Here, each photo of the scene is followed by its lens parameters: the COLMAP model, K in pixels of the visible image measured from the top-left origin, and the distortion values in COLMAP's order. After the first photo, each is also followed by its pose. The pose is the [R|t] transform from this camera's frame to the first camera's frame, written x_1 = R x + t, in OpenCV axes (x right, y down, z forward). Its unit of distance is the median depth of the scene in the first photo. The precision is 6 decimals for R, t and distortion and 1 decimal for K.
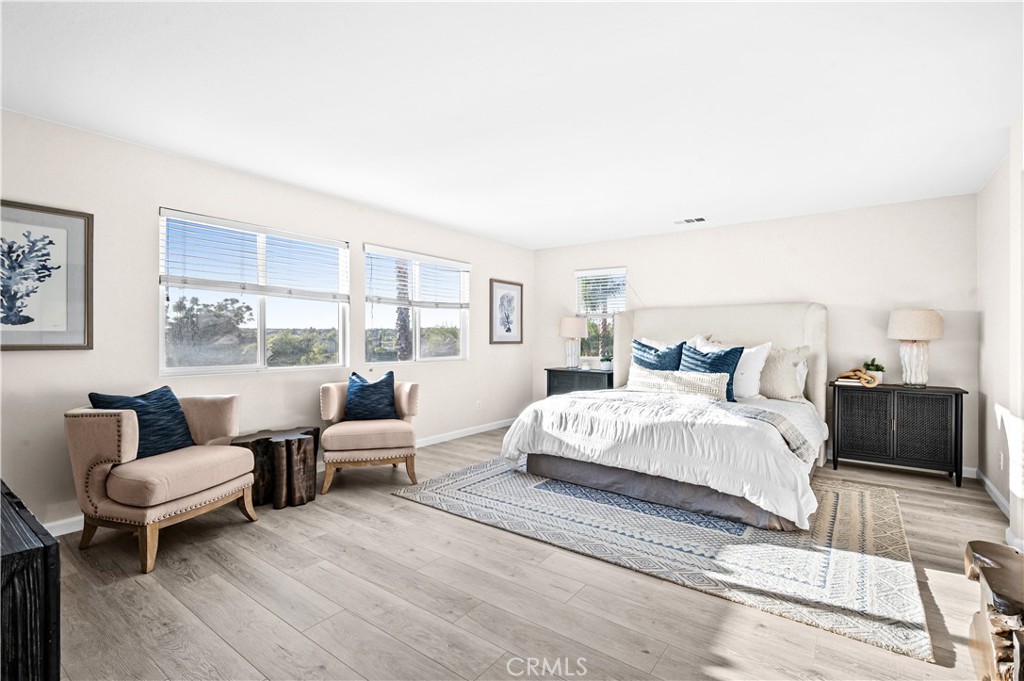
lens RADIAL K [[473.0, 0, 511.5], [0, 473.0, 338.0], [0, 0, 1]] dist [0.002116, 0.000196]
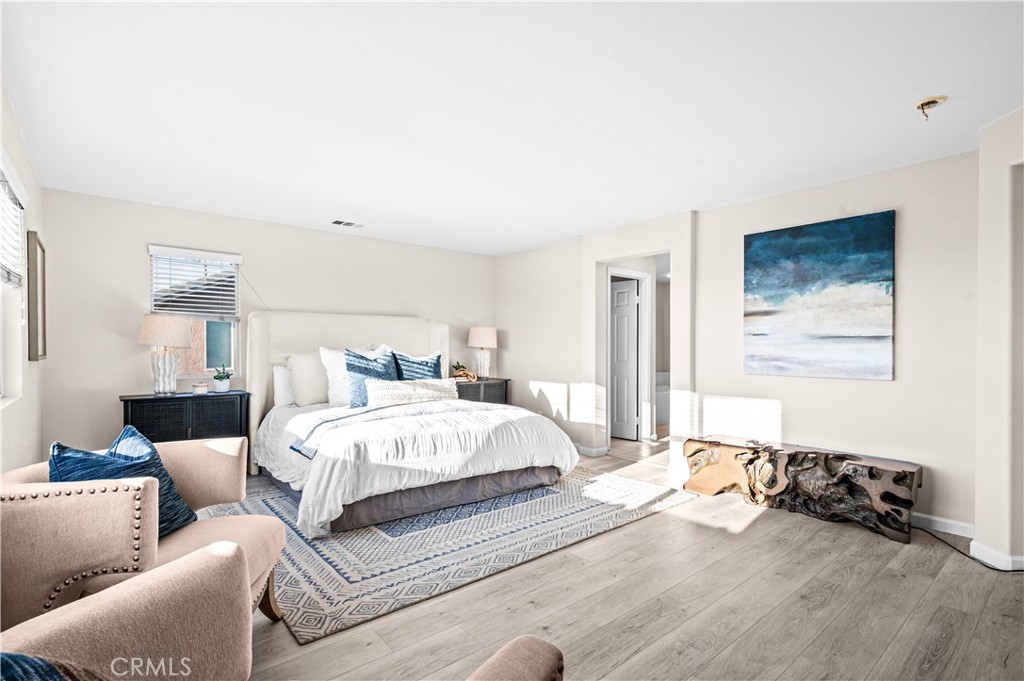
lens RADIAL K [[491.6, 0, 511.3], [0, 491.6, 345.6], [0, 0, 1]] dist [-0.001950, 0.000045]
pose [[0.234663, -0.005439, 0.972062, -0.778955], [0.002315, 0.999985, 0.005037, -0.009819], [-0.972074, 0.001069, 0.234672, 0.680437]]
